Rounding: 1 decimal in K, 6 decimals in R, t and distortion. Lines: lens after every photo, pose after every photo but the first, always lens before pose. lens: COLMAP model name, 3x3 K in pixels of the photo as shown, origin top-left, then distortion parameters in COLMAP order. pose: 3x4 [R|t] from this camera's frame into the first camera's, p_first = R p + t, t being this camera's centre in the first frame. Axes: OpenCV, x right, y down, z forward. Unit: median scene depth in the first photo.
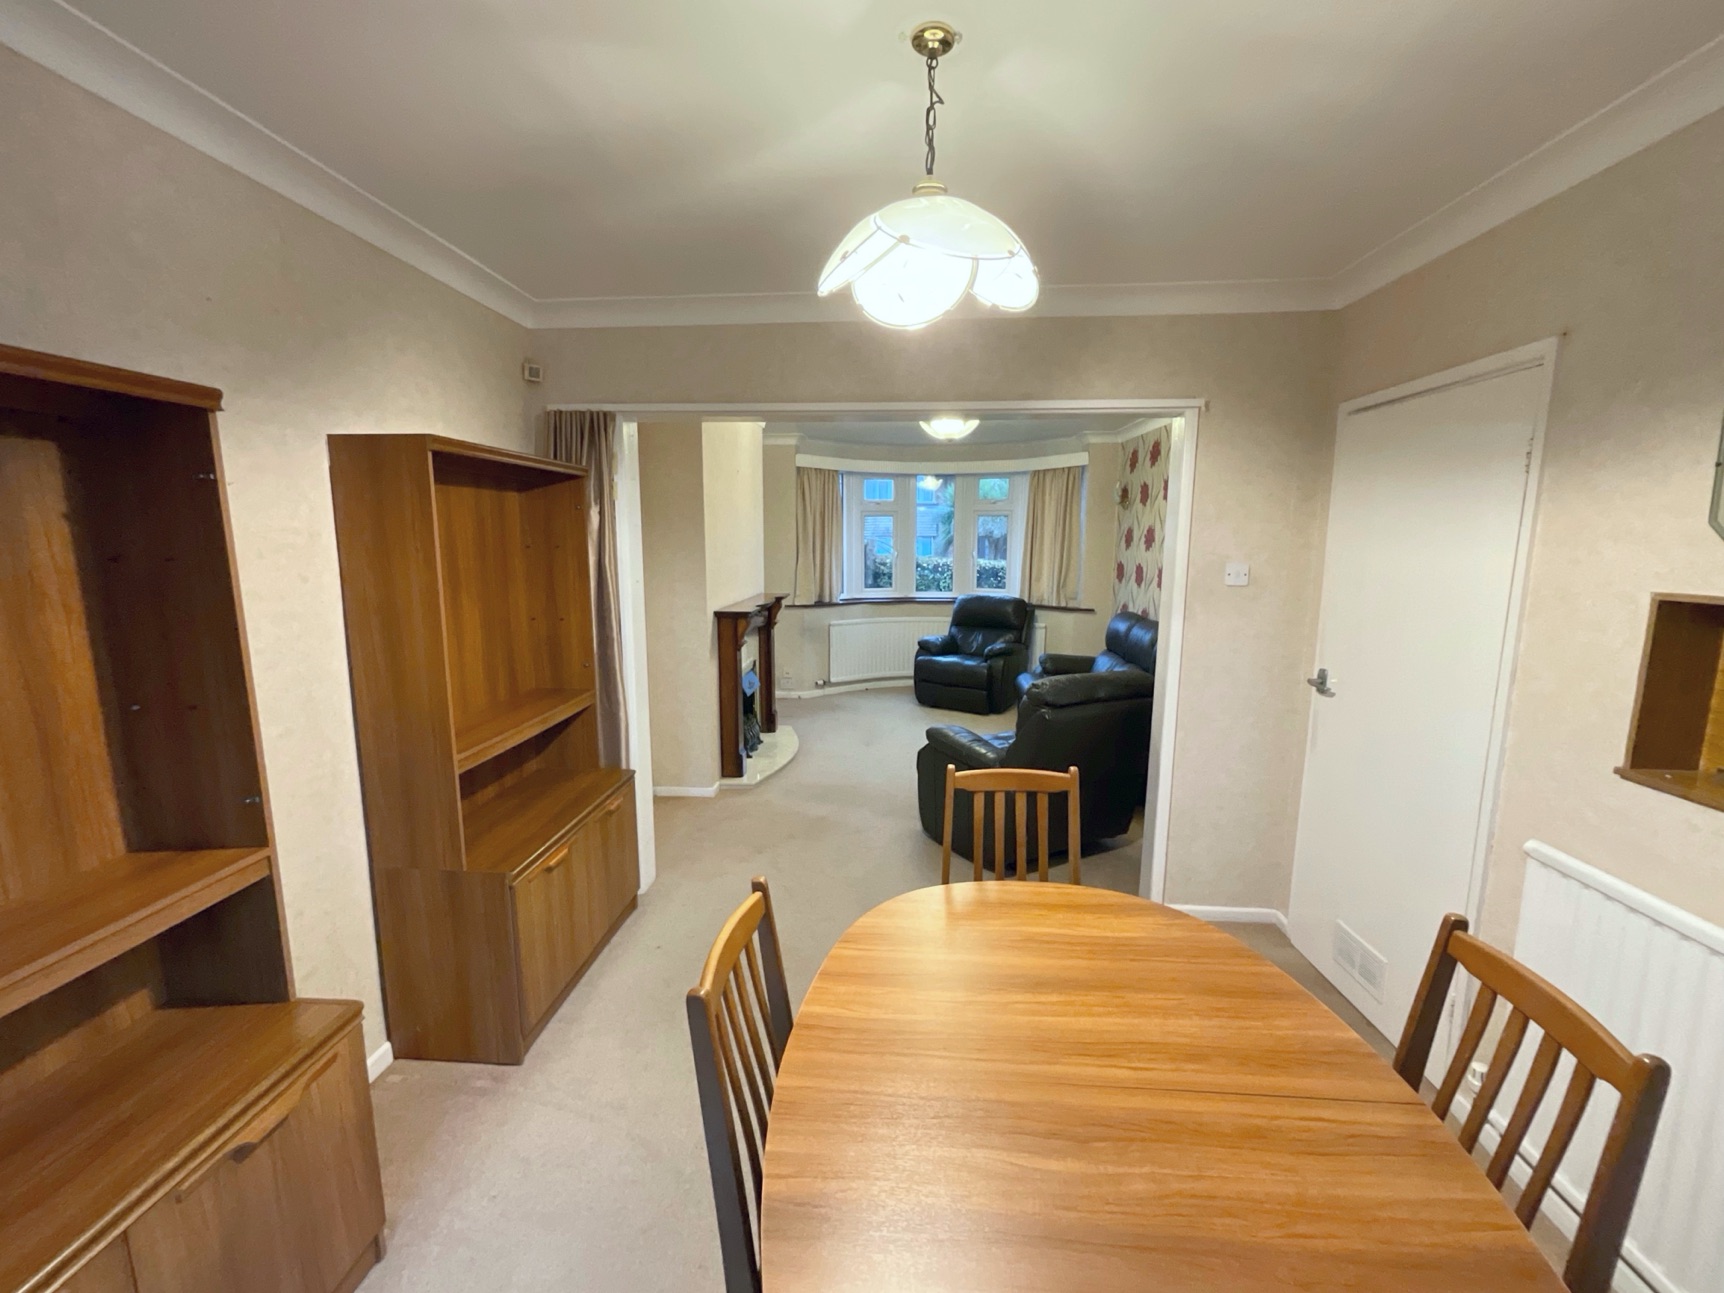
lens RADIAL K [[698.9, 0, 858.2], [0, 698.9, 644.9], [0, 0, 1]] dist [-0.000605, 0.000024]
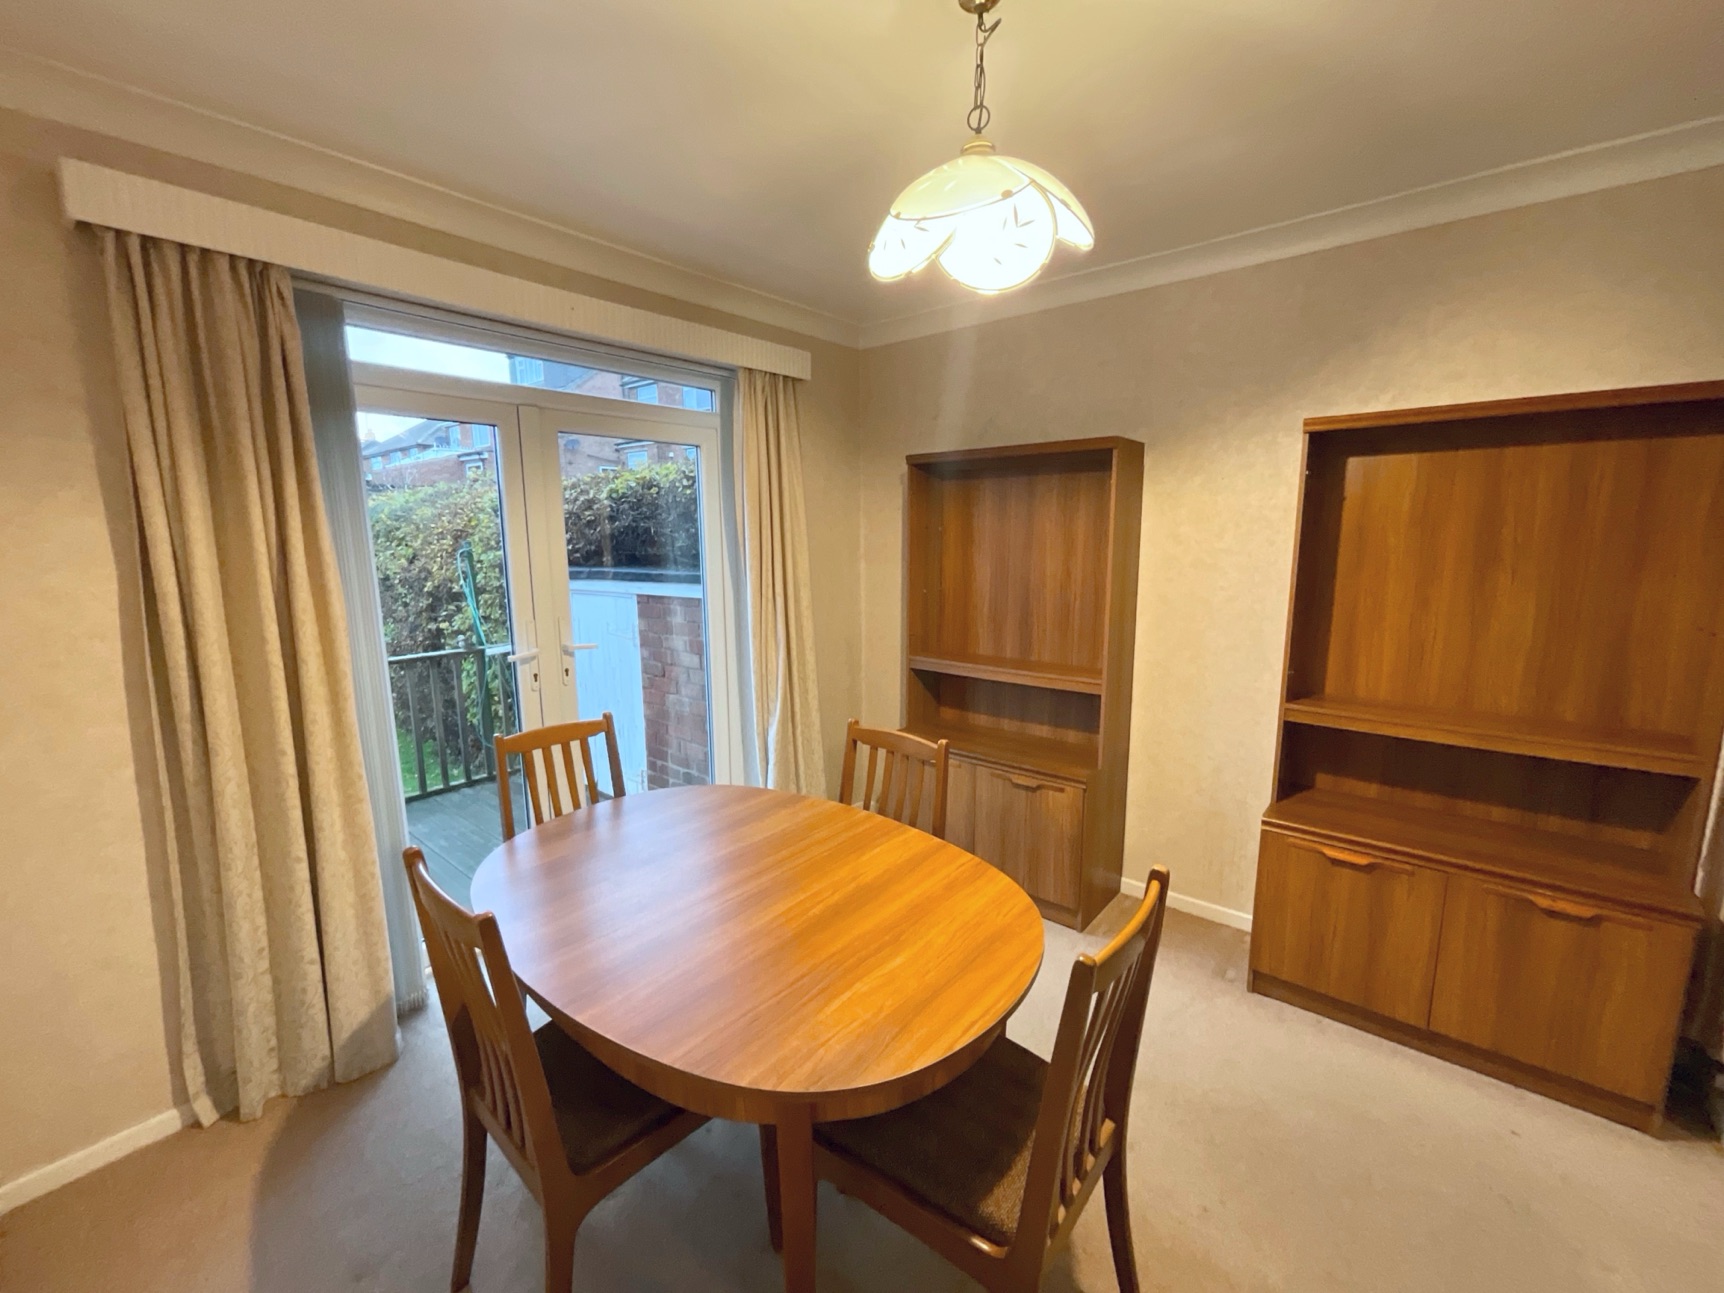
lens RADIAL K [[713.0, 0, 863.2], [0, 713.0, 646.6], [0, 0, 1]] dist [-0.000718, 0.000616]
pose [[-0.580546, 0.137351, -0.802559, 0.947260], [-0.120066, 0.960453, 0.251226, -0.175855], [0.805326, 0.242208, -0.541096, 1.354620]]
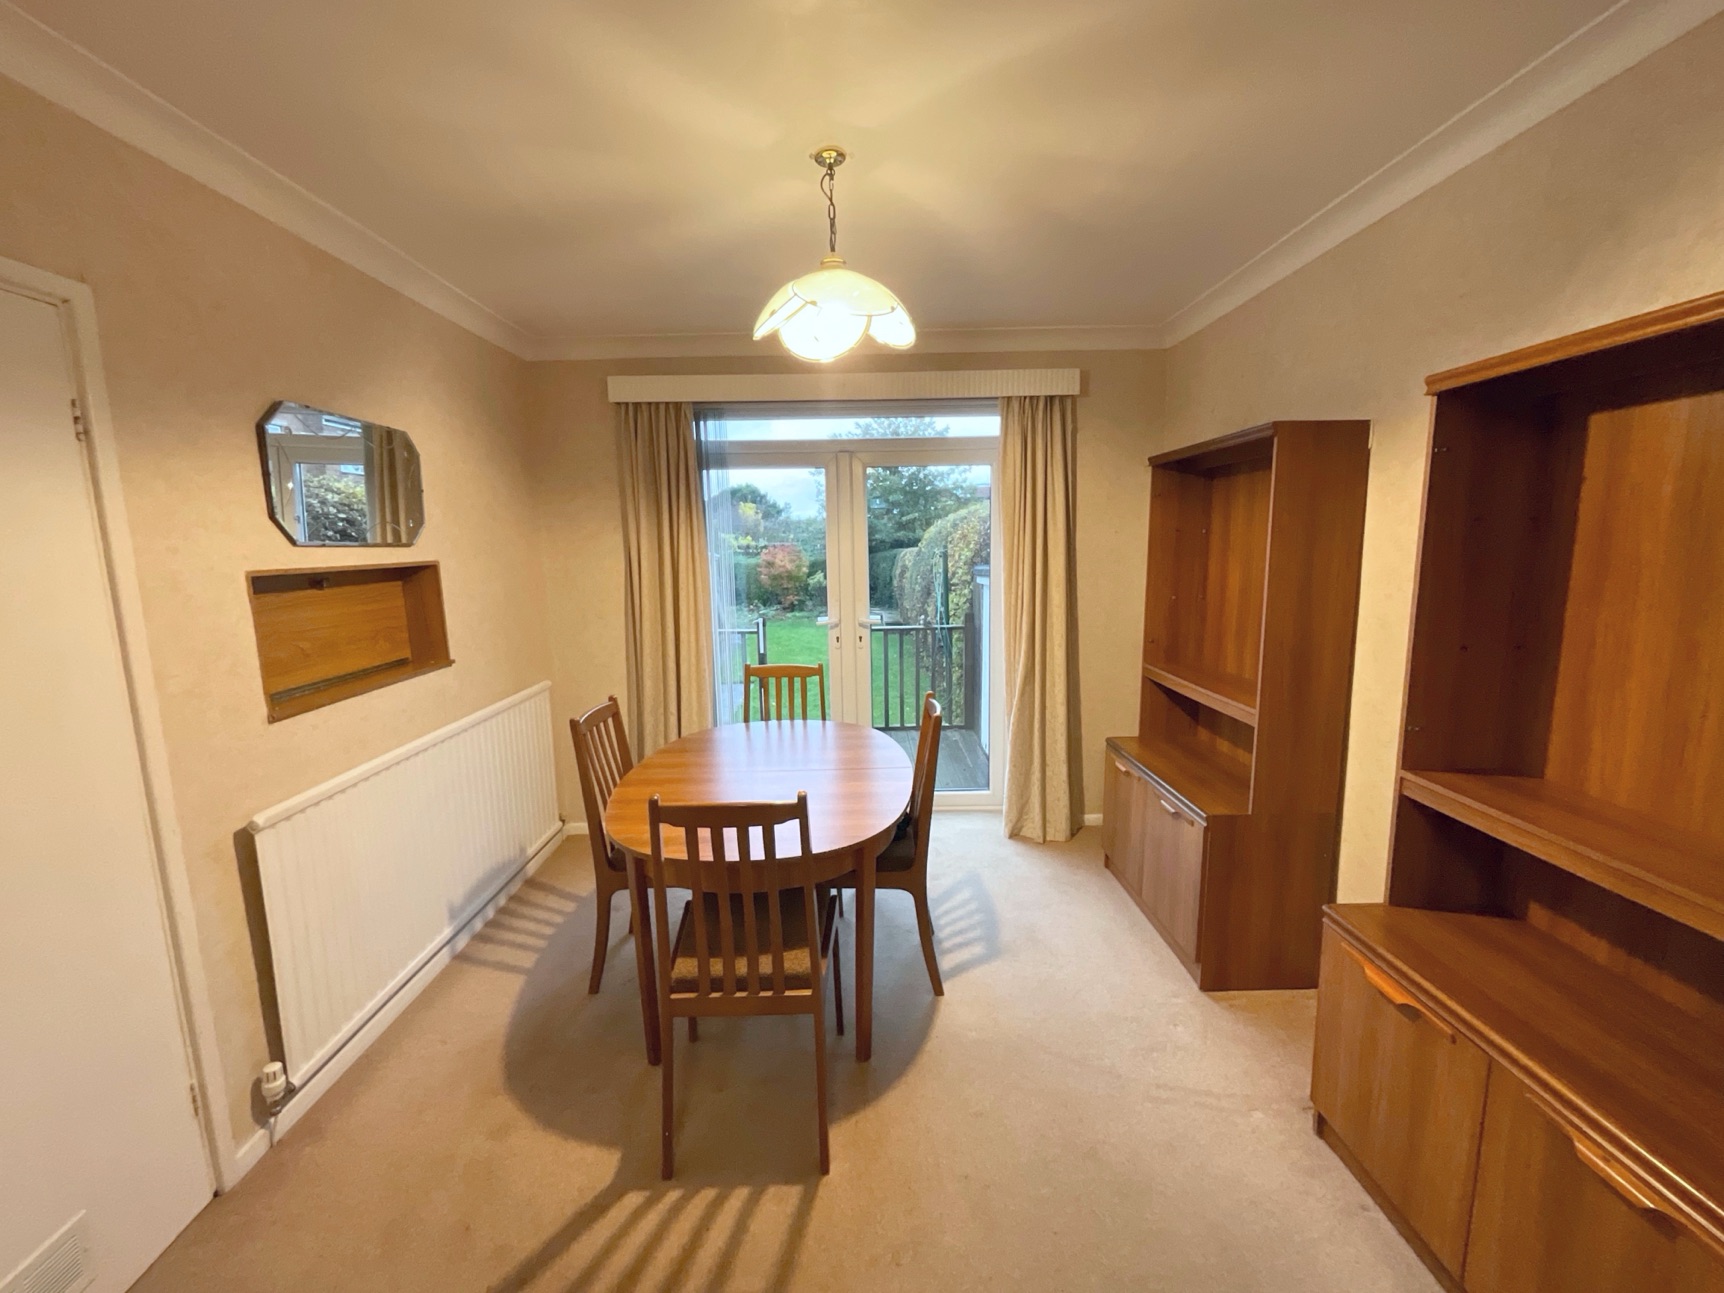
lens RADIAL K [[713.0, 0, 863.2], [0, 713.0, 646.6], [0, 0, 1]] dist [-0.000718, 0.000616]
pose [[-0.996254, 0.031495, -0.080533, 0.153392], [0.005849, 0.953721, 0.300635, -0.299758], [0.086275, 0.299037, -0.950333, 2.183335]]
